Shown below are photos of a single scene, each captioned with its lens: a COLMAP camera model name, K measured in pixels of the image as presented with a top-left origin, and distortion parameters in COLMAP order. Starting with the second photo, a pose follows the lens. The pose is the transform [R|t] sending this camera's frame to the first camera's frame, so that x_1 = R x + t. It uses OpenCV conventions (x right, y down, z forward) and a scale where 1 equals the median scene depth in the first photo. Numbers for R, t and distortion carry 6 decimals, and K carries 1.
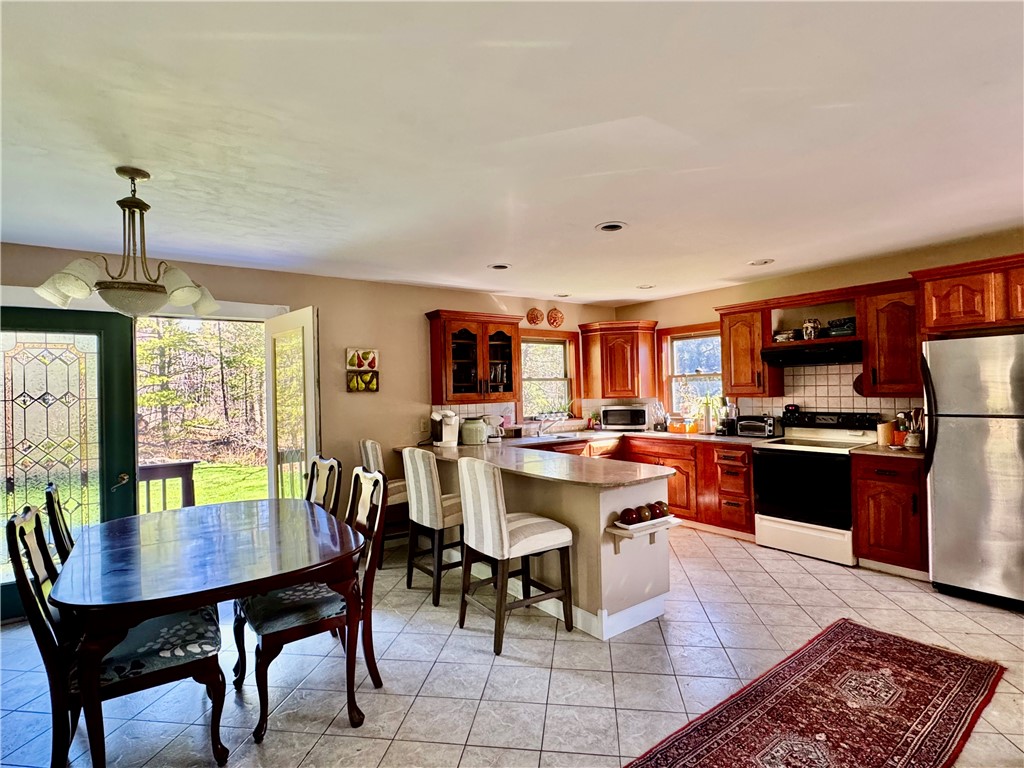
lens RADIAL K [[520.3, 0, 511.3], [0, 520.3, 385.4], [0, 0, 1]] dist [-0.004010, 0.000009]
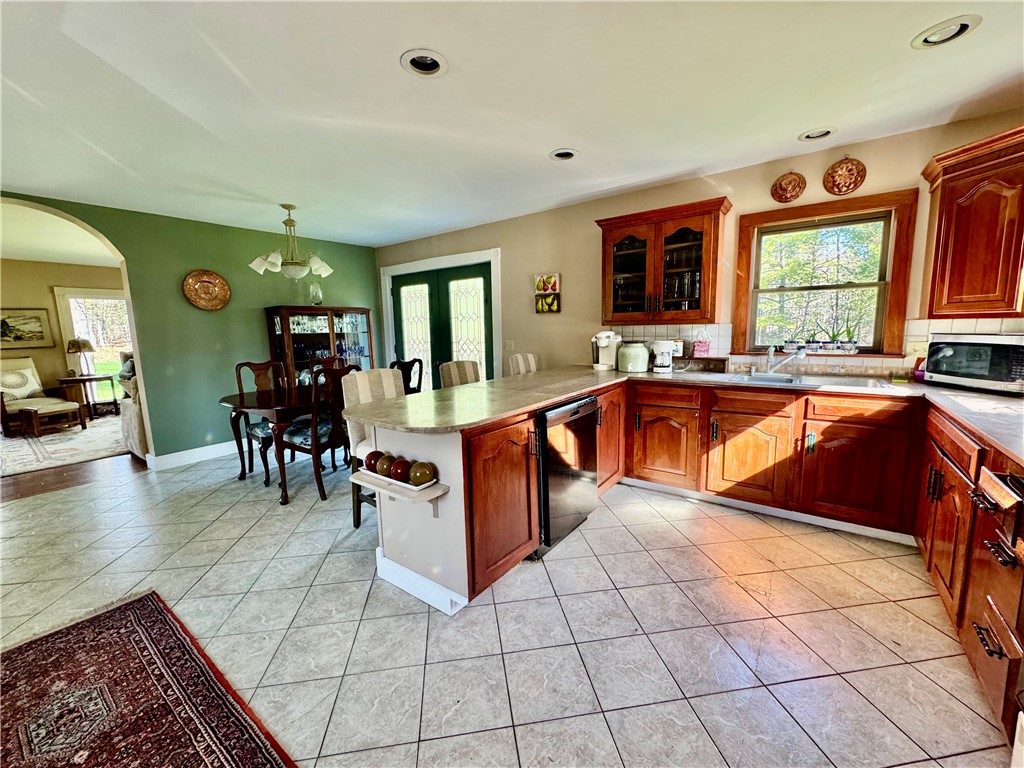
lens RADIAL K [[412.7, 0, 514.1], [0, 412.7, 385.7], [0, 0, 1]] dist [0.000162, -0.000268]
pose [[0.291538, 0.150140, -0.944703, 0.574671], [0.021375, 0.986336, 0.163354, 0.020413], [0.956320, -0.067817, 0.284345, 0.663291]]
